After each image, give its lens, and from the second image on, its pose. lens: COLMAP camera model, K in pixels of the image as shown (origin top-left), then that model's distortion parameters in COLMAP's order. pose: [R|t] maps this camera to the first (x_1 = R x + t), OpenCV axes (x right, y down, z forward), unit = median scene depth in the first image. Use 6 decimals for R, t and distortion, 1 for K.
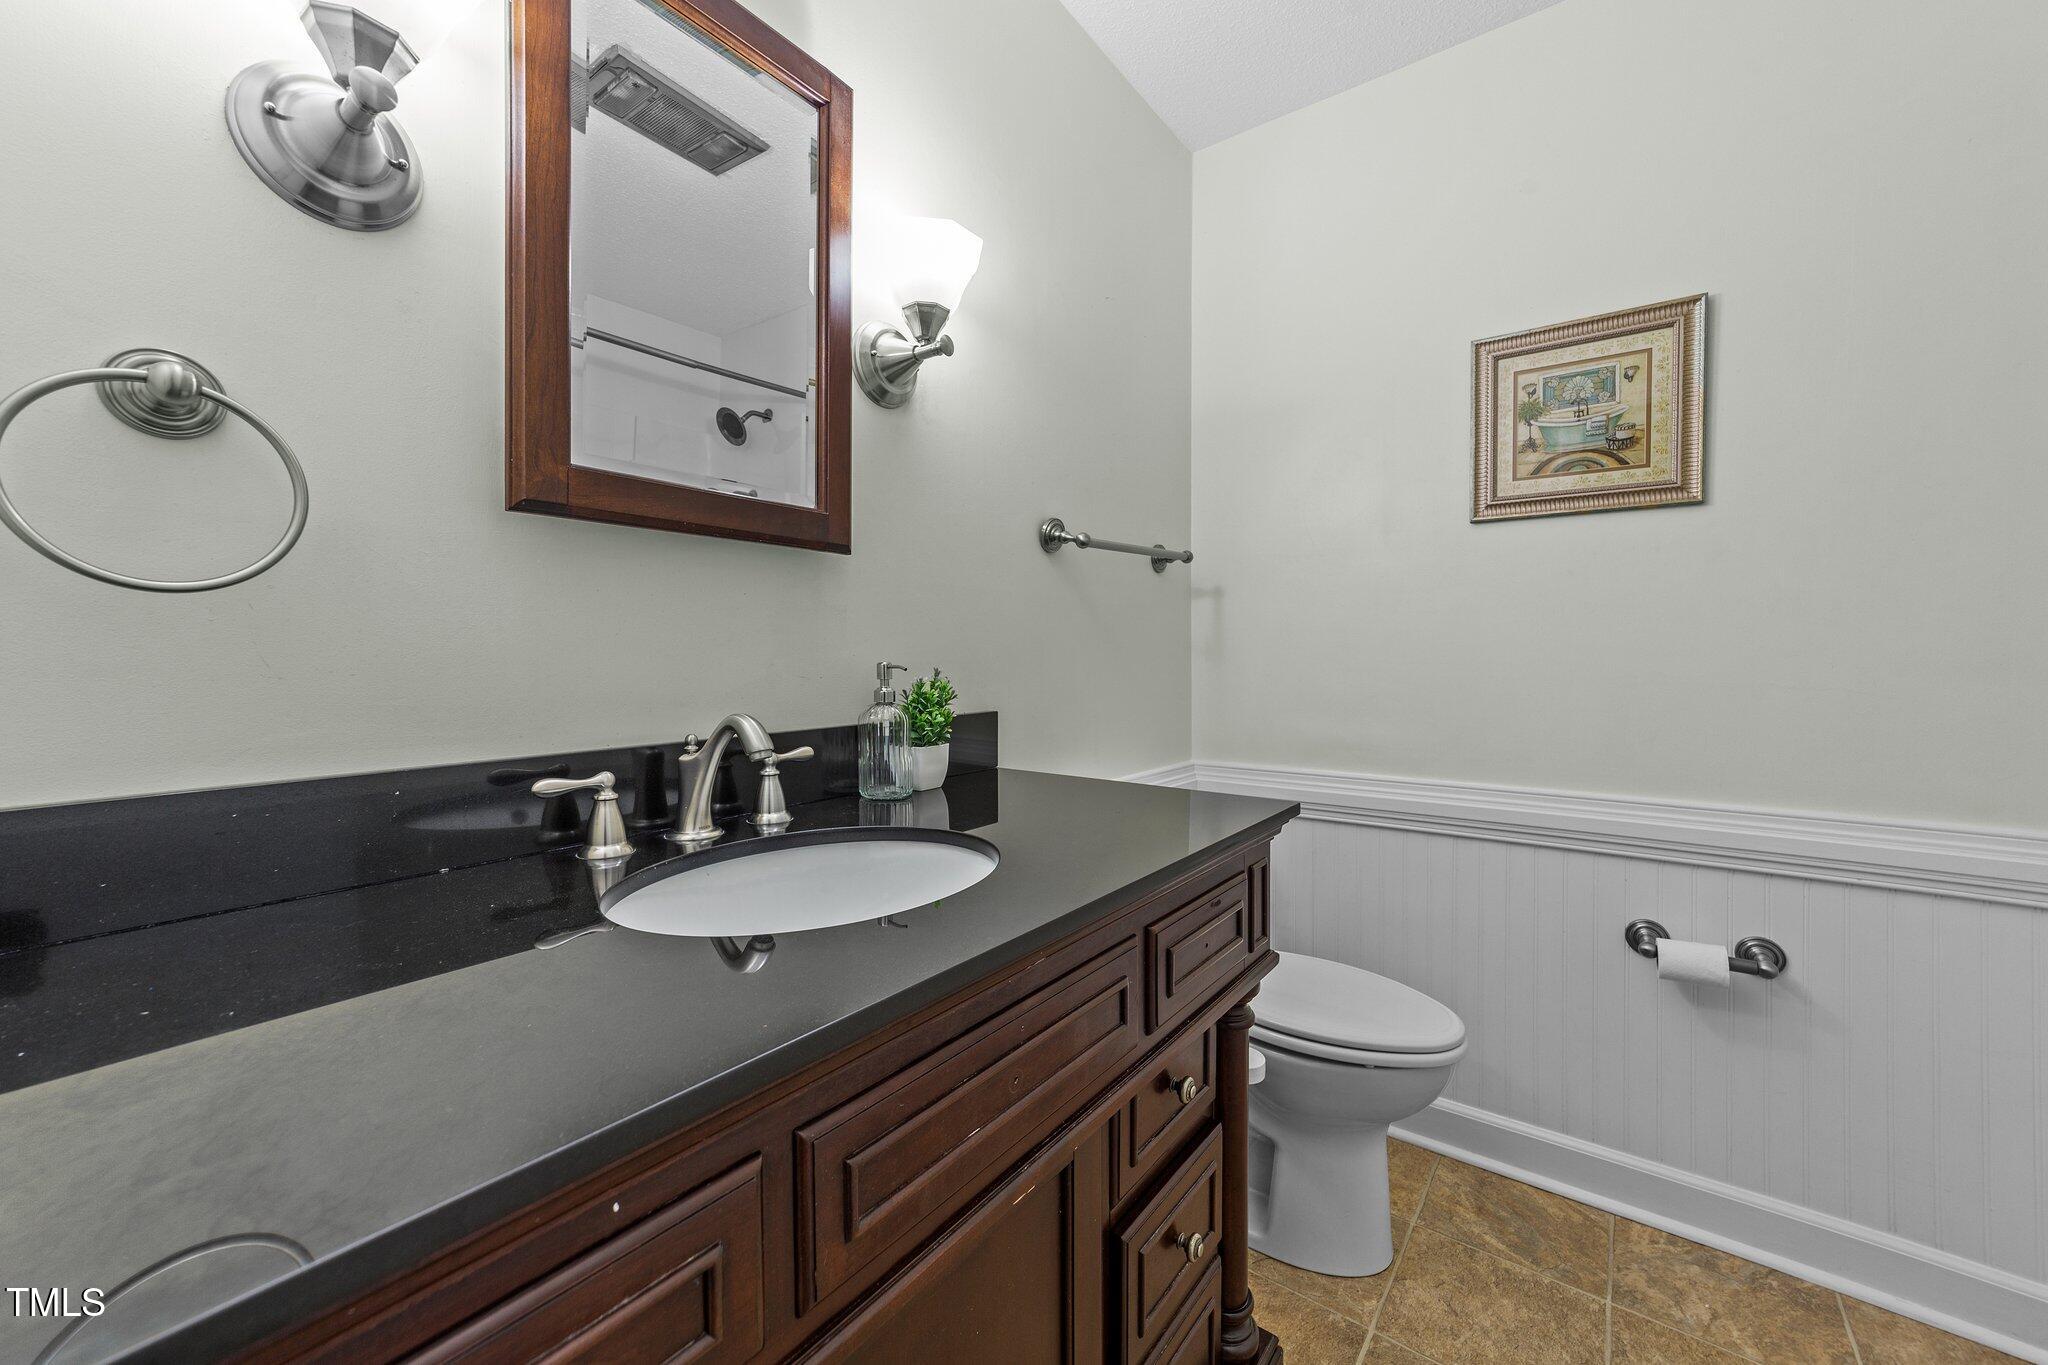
lens RADIAL K [[781.2, 0, 1023.1], [0, 781.2, 656.5], [0, 0, 1]] dist [-0.012972, 0.004243]
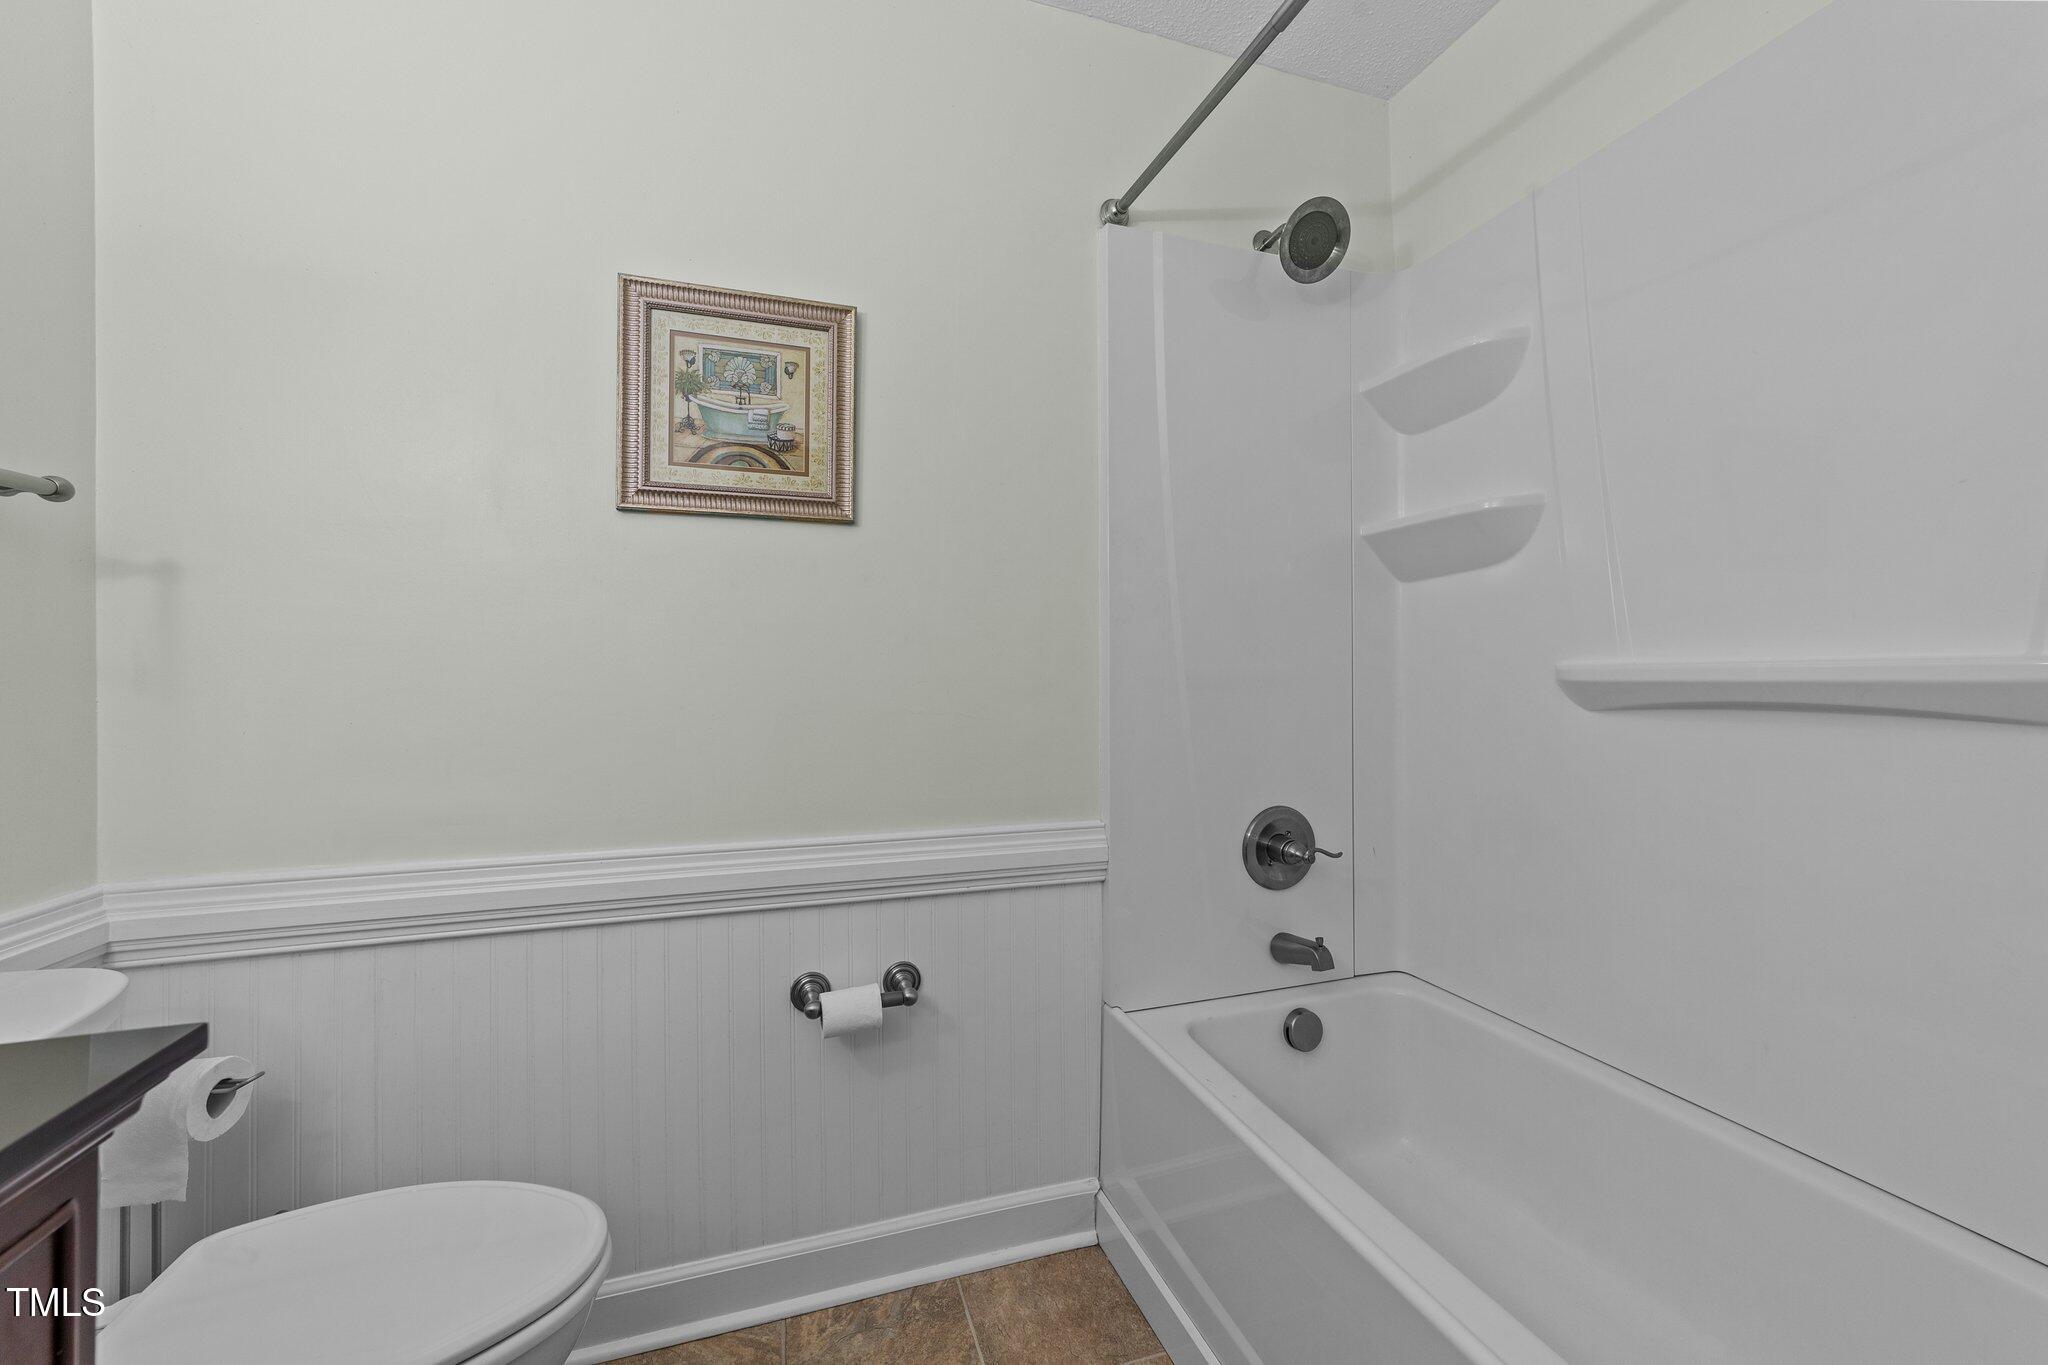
lens RADIAL K [[781.2, 0, 1028.7], [0, 781.2, 679.6], [0, 0, 1]] dist [-0.012972, 0.004243]
pose [[0.545945, -0.000119, 0.837821, 0.174521], [0.006904, 0.999967, -0.004356, 0.001868], [-0.837793, 0.008162, 0.545928, 0.275097]]
